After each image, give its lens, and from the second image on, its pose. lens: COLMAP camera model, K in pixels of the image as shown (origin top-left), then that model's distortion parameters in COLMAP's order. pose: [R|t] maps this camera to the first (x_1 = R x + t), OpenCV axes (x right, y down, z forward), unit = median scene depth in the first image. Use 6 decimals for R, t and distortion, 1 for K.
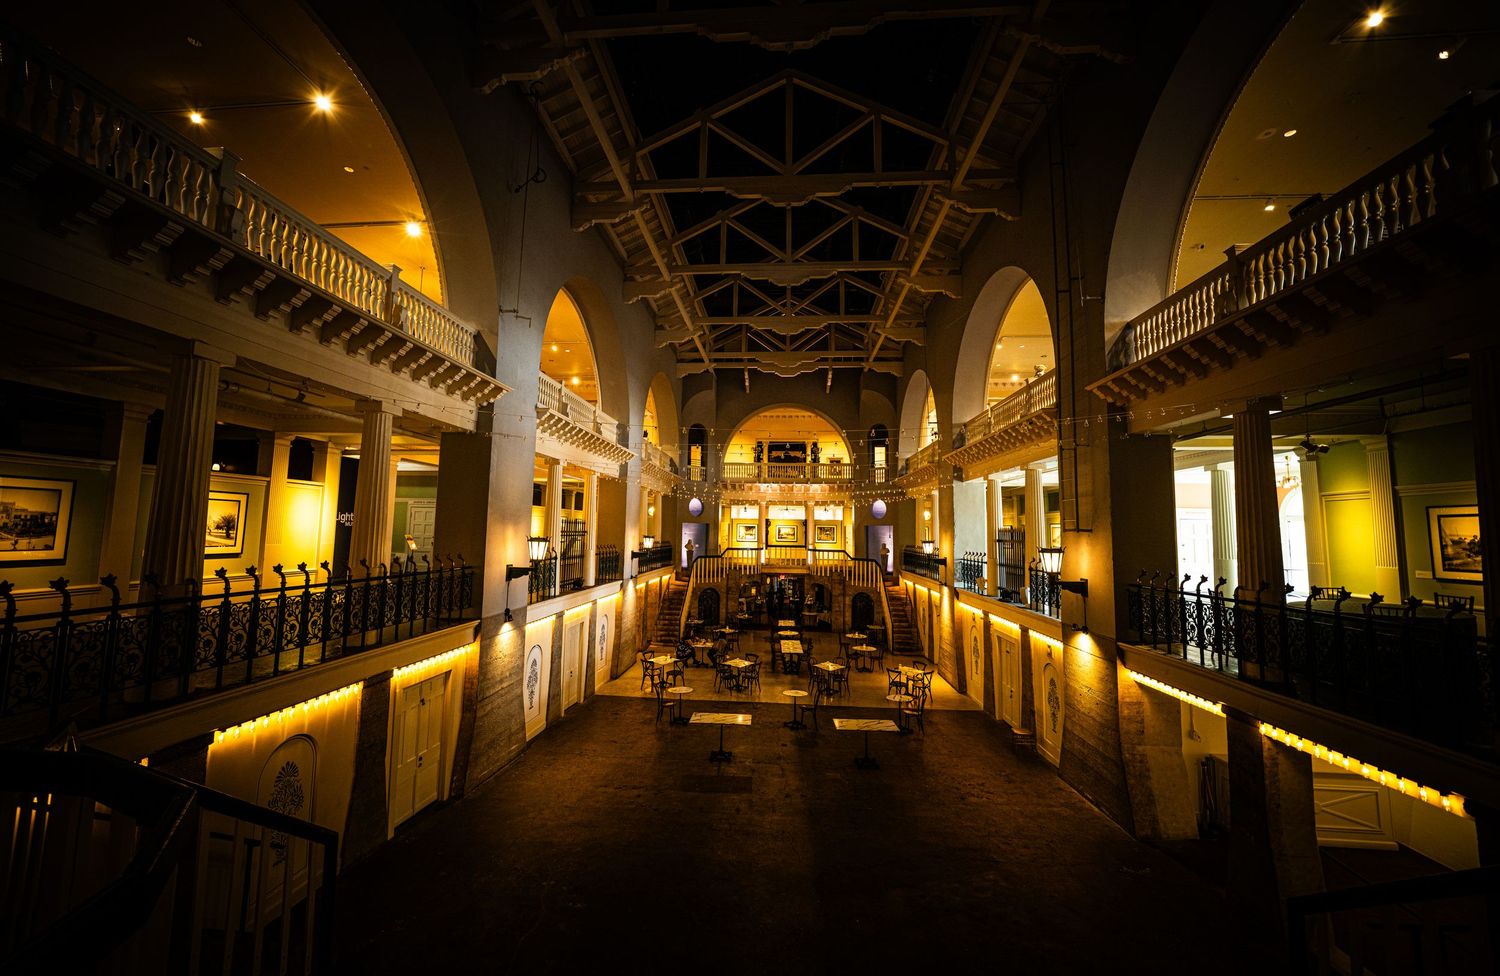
lens RADIAL K [[559.9, 0, 746.4], [0, 559.9, 487.6], [0, 0, 1]] dist [-0.014465, 0.000197]
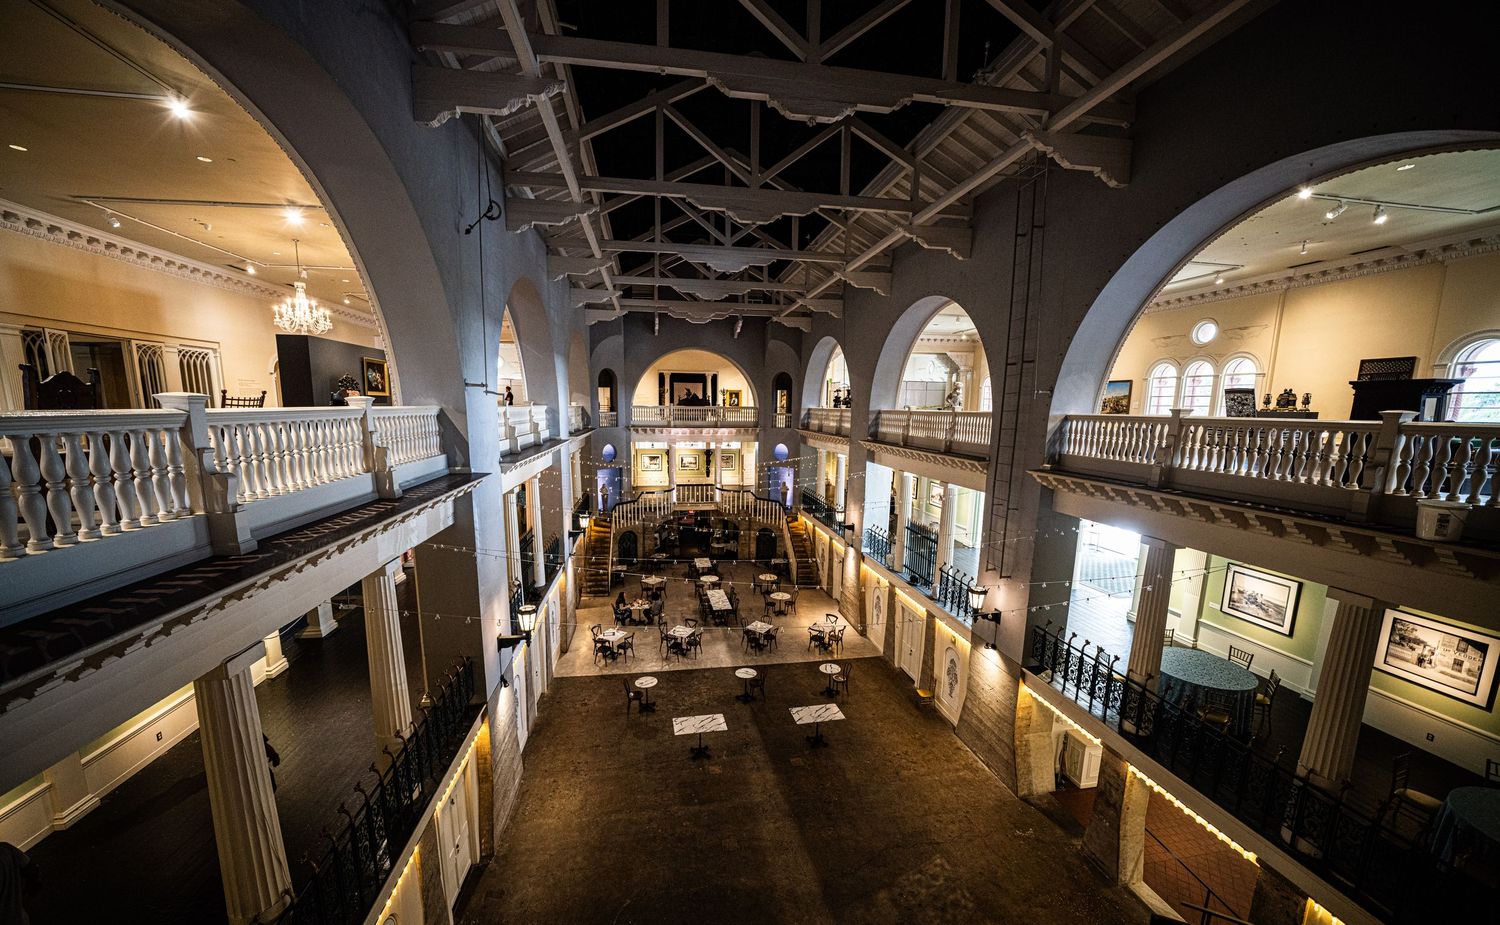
lens RADIAL K [[520.9, 0, 738.1], [0, 520.9, 488.0], [0, 0, 1]] dist [-0.024116, -0.000025]
pose [[0.971798, -0.041989, 0.232045, -0.130752], [-0.017057, 0.968926, 0.246763, -0.219094], [-0.235196, -0.243762, 0.940884, 0.057105]]
